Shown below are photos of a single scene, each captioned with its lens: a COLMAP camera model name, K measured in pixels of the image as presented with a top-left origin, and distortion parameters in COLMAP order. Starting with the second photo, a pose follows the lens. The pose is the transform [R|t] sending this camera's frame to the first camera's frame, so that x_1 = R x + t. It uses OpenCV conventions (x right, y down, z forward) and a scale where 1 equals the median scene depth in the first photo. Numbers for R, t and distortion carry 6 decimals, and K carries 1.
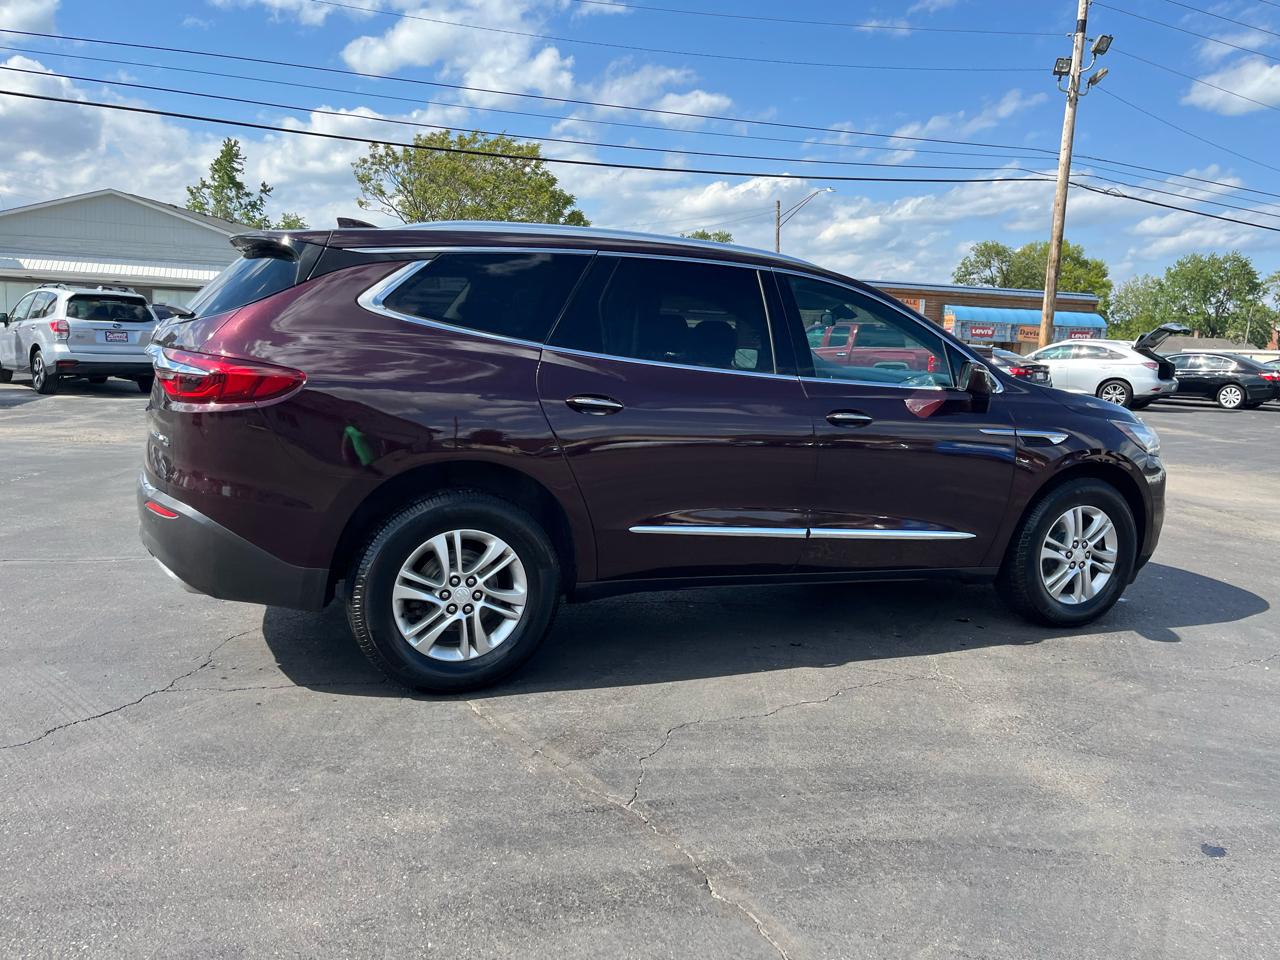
lens RADIAL K [[968.2, 0, 663.9], [0, 968.2, 472.8], [0, 0, 1]] dist [0.066730, -0.086507]
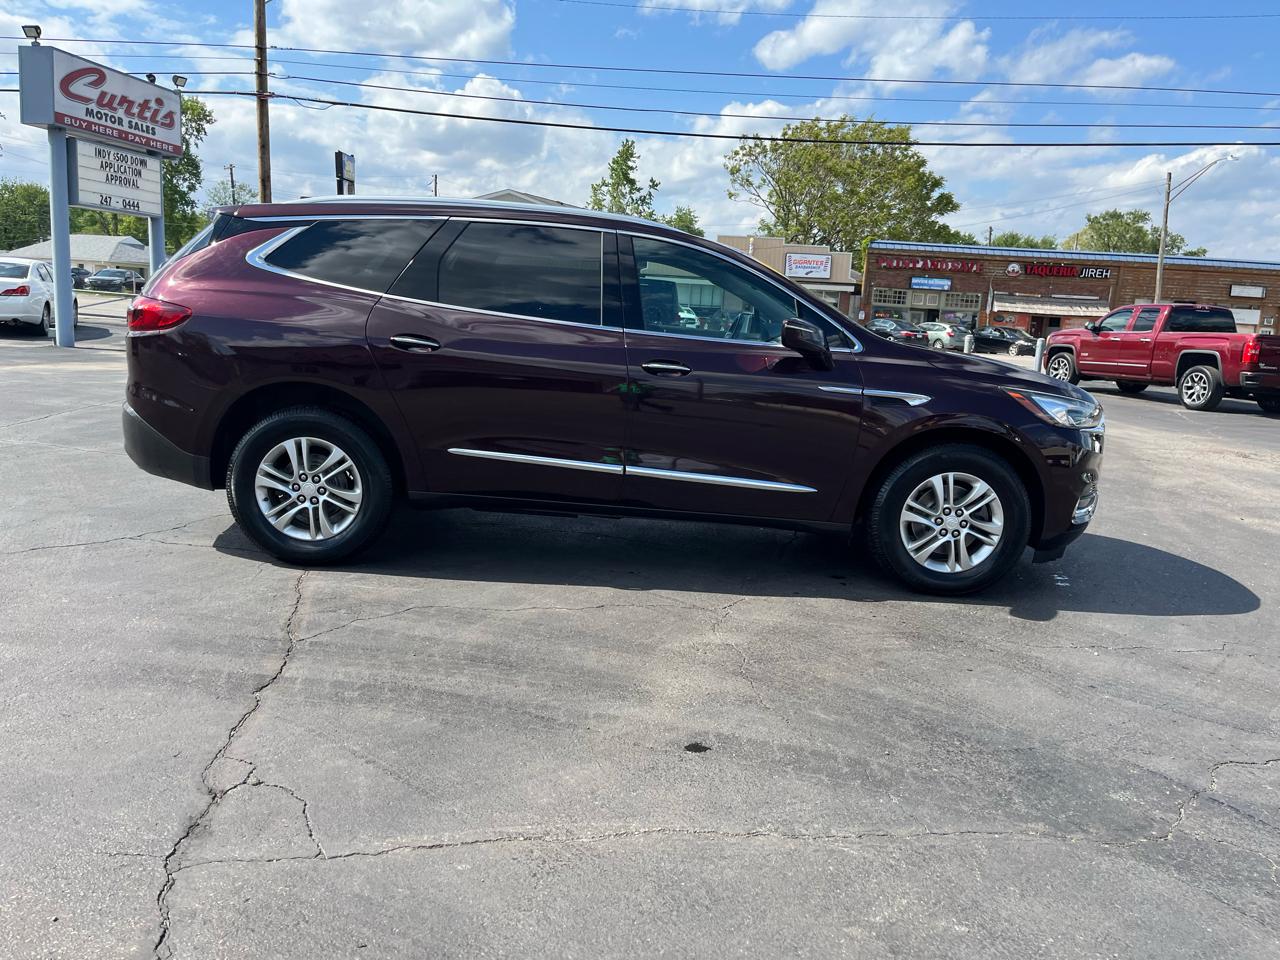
lens RADIAL K [[972.2, 0, 662.8], [0, 972.2, 486.2], [0, 0, 1]] dist [0.074281, -0.102125]
pose [[0.924993, 0.077604, -0.371975, 0.605736], [-0.068994, 0.996952, 0.036422, 0.037276], [0.373668, -0.008026, 0.927528, -0.018692]]
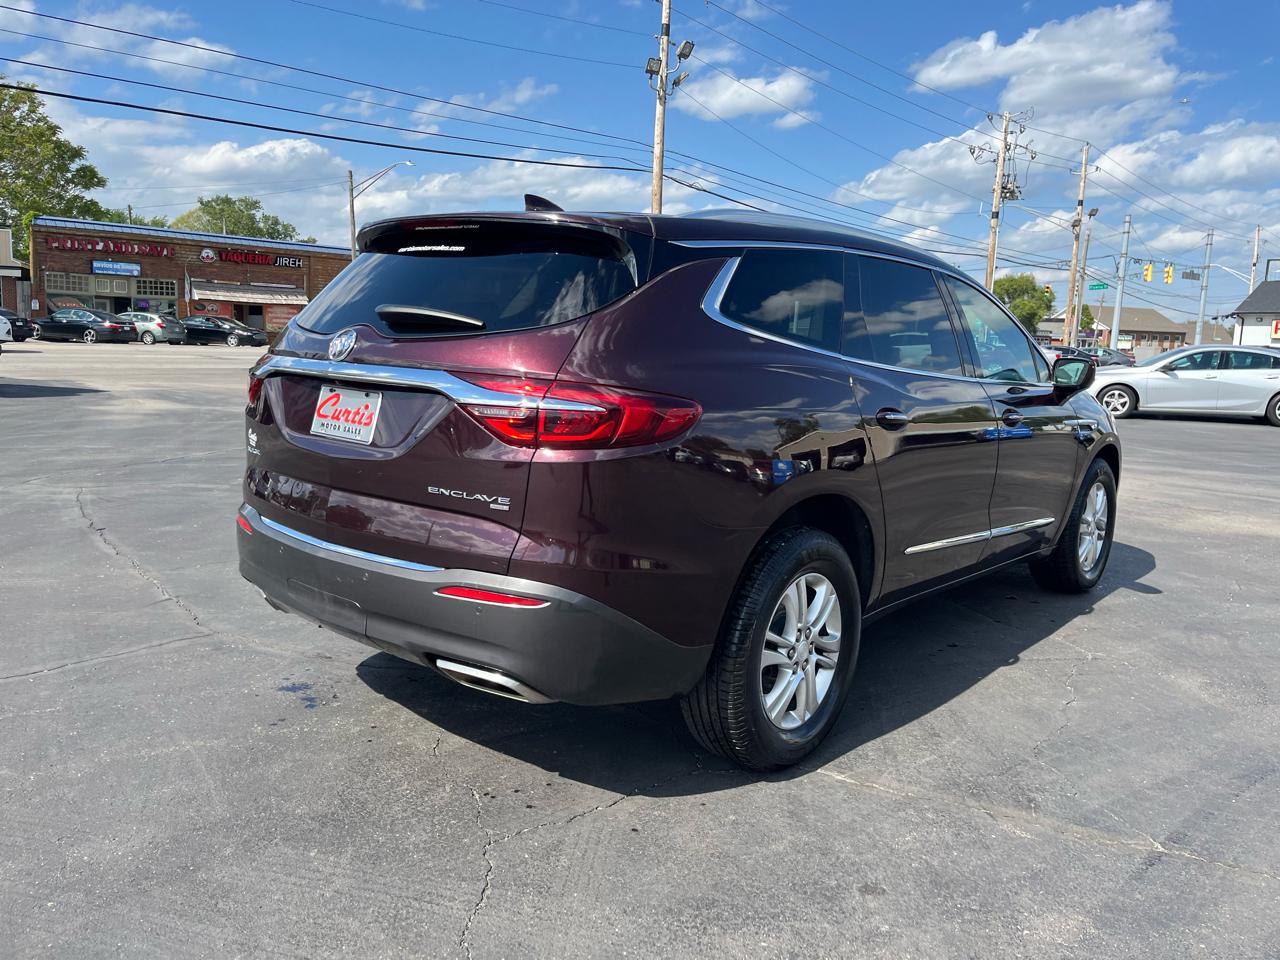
lens RADIAL K [[964.2, 0, 666.5], [0, 964.2, 462.0], [0, 0, 1]] dist [0.079528, -0.107181]
pose [[0.894266, -0.068537, 0.442256, -0.588728], [0.062685, 0.997645, 0.027854, -0.061104], [-0.443124, 0.002815, 0.896456, 0.246915]]
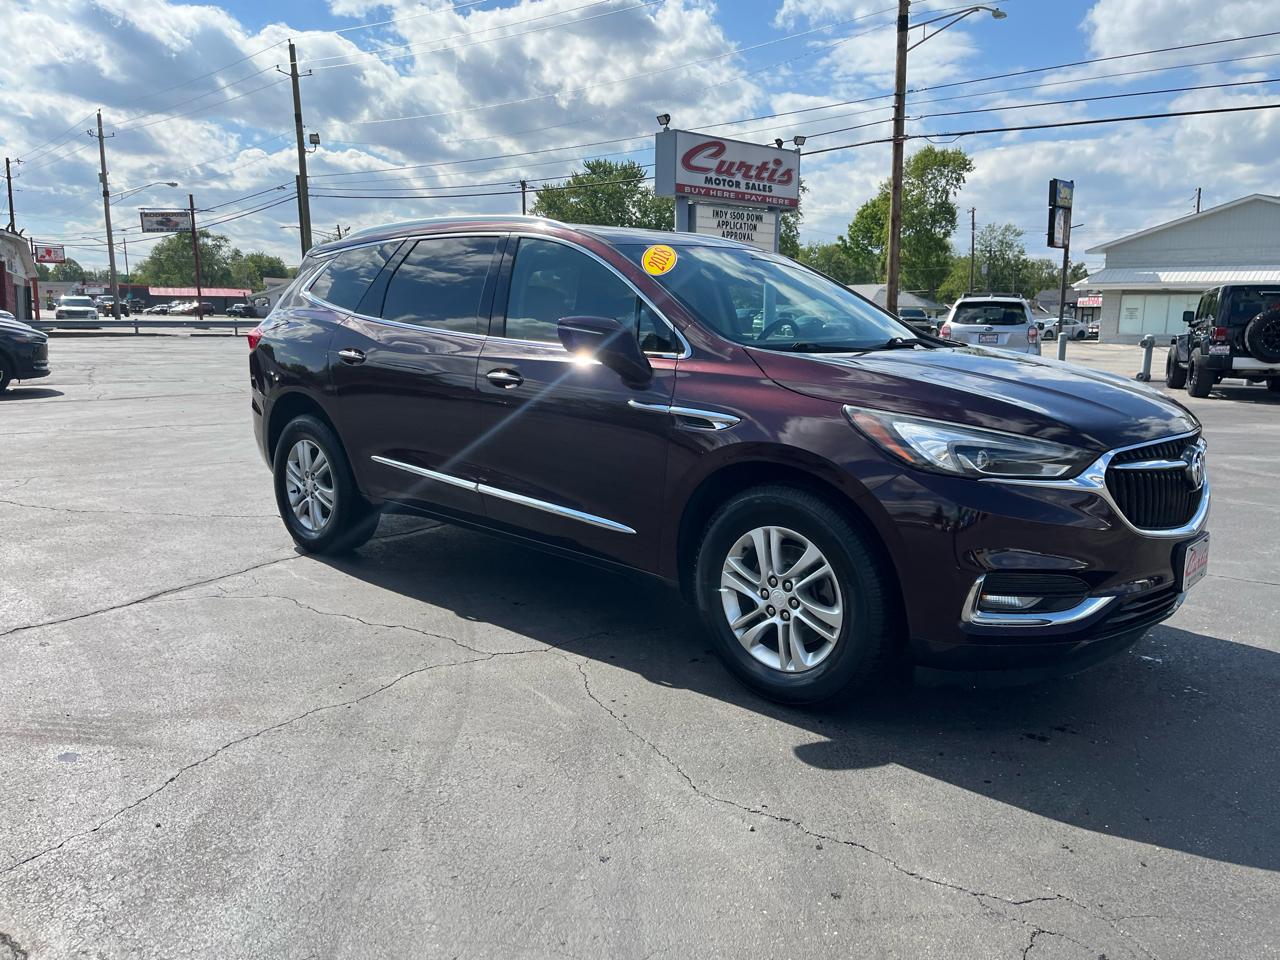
lens RADIAL K [[976.3, 0, 661.6], [0, 976.3, 471.2], [0, 0, 1]] dist [0.076421, -0.089990]
pose [[0.415415, 0.106266, -0.903403, 1.168746], [-0.121597, 0.990727, 0.060623, -0.042115], [0.901468, 0.084667, 0.424485, 0.731865]]
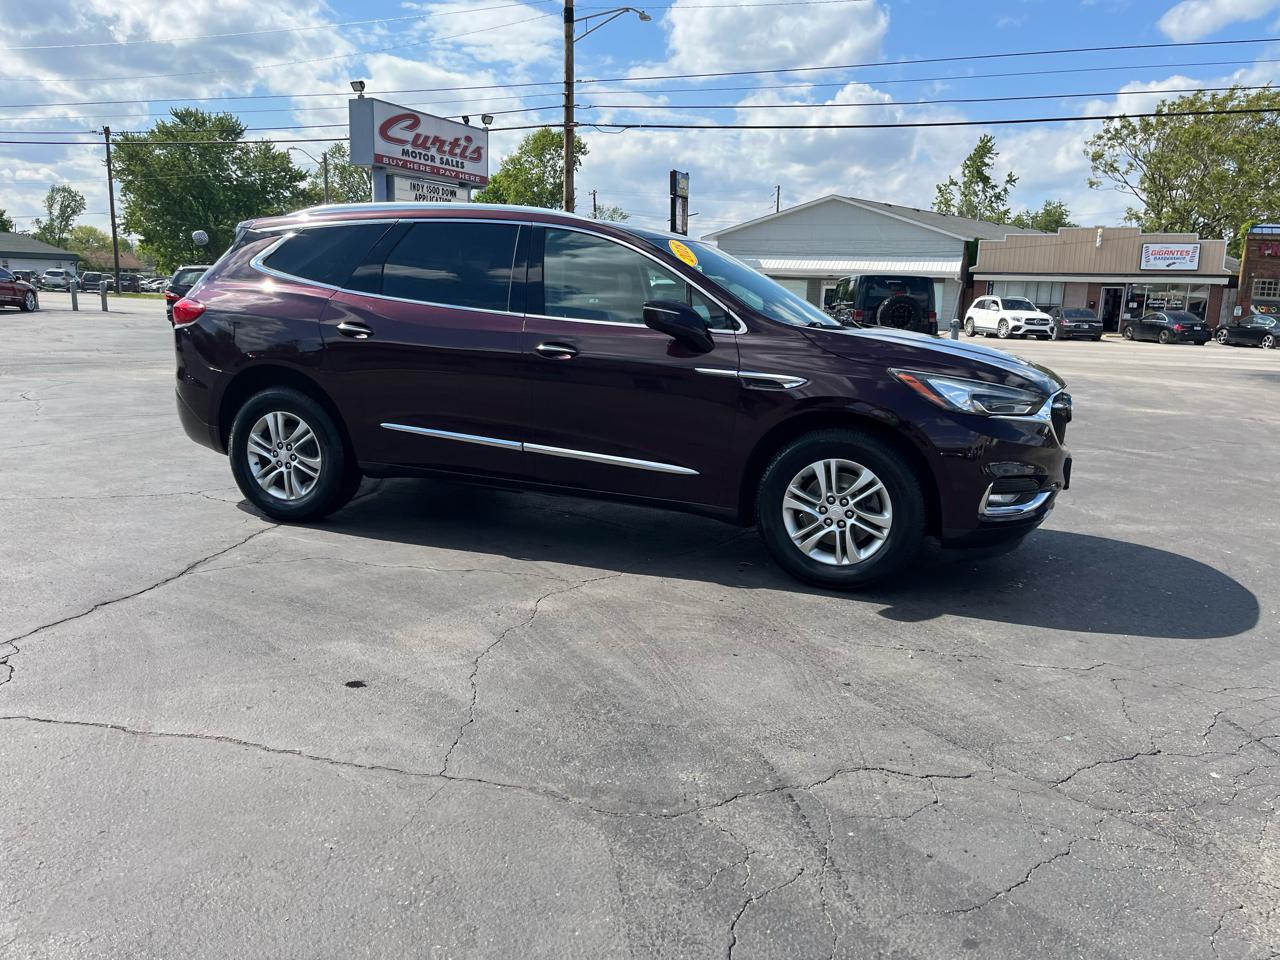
lens RADIAL K [[976.3, 0, 661.6], [0, 976.3, 471.2], [0, 0, 1]] dist [0.076421, -0.089990]
pose [[0.729811, 0.099720, -0.676337, 1.085133], [-0.095234, 0.994488, 0.043866, 0.023517], [0.676983, 0.032397, 0.735285, 0.235117]]
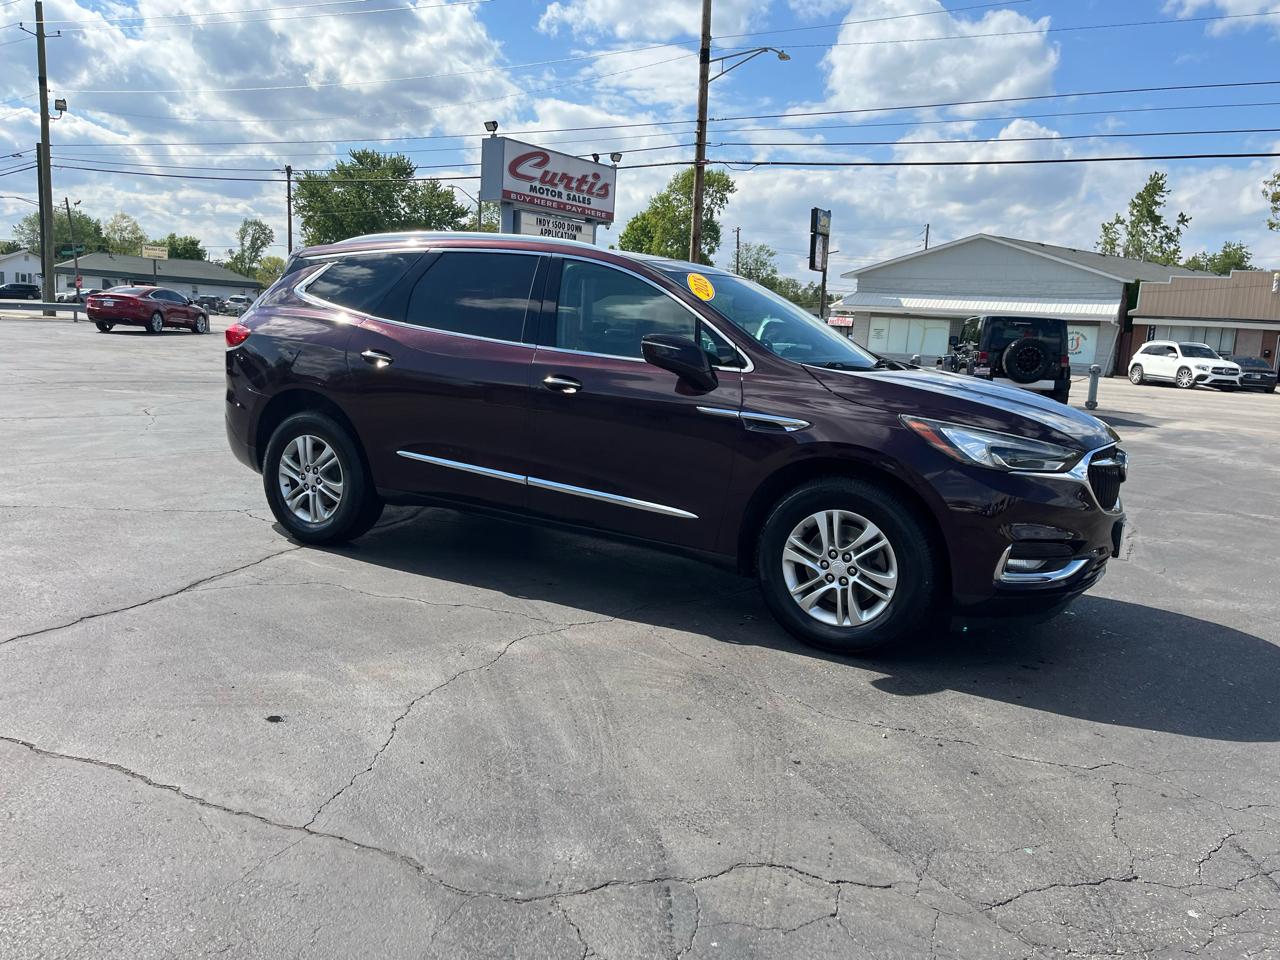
lens RADIAL K [[976.3, 0, 661.6], [0, 976.3, 471.2], [0, 0, 1]] dist [0.076421, -0.089990]
pose [[0.621164, 0.106180, -0.776454, 1.150004], [-0.137698, 0.990153, 0.025245, -0.000222], [0.771489, 0.091234, 0.629668, 0.389427]]
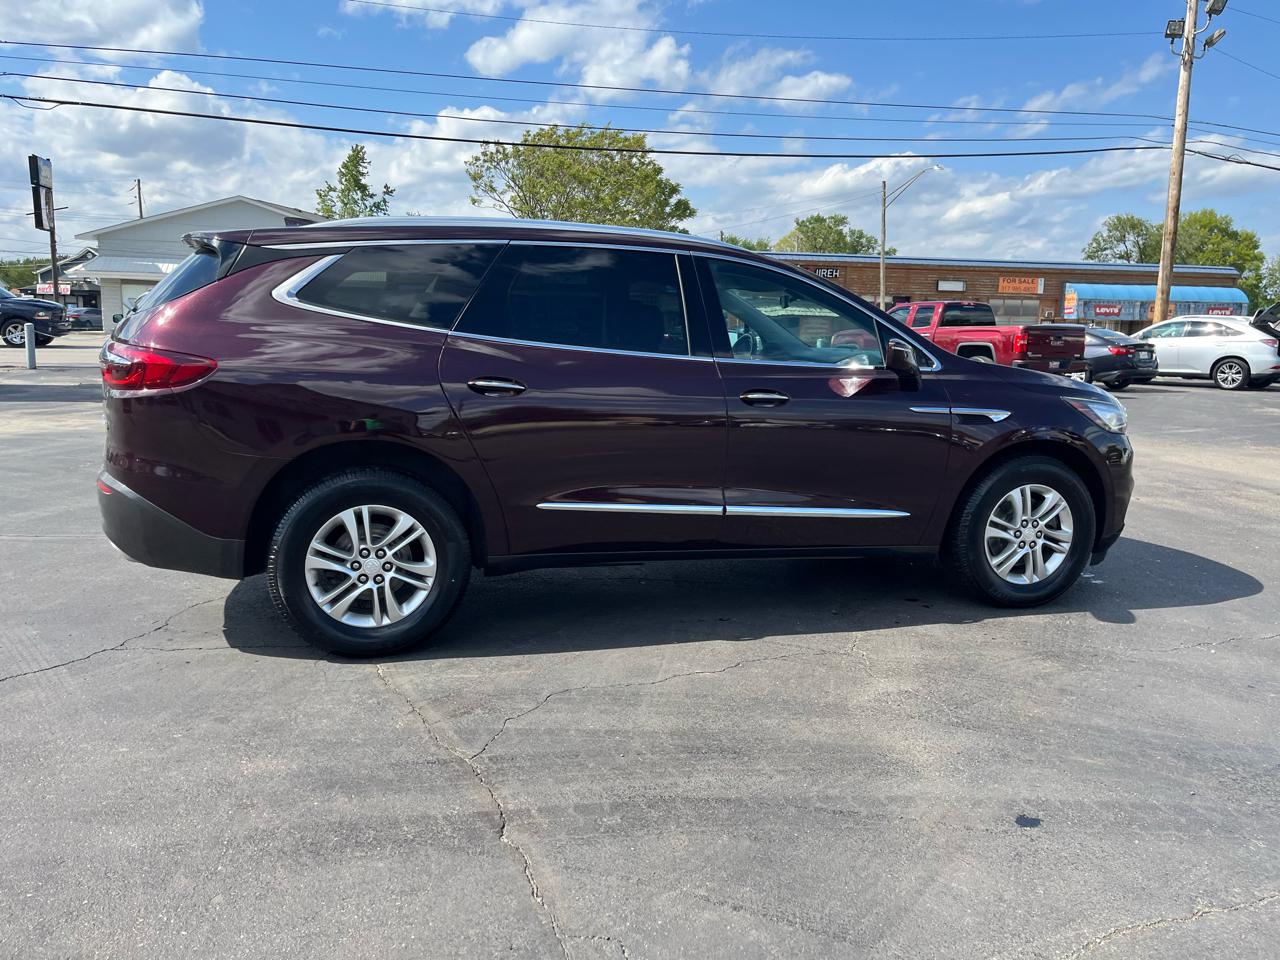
lens RADIAL K [[969.6, 0, 664.3], [0, 969.6, 472.9], [0, 0, 1]] dist [0.066530, -0.088765]
pose [[0.992643, -0.003597, -0.121028, 0.209591], [0.005020, 0.999922, 0.011460, 0.010514], [0.120977, -0.011983, 0.992583, -0.024357]]
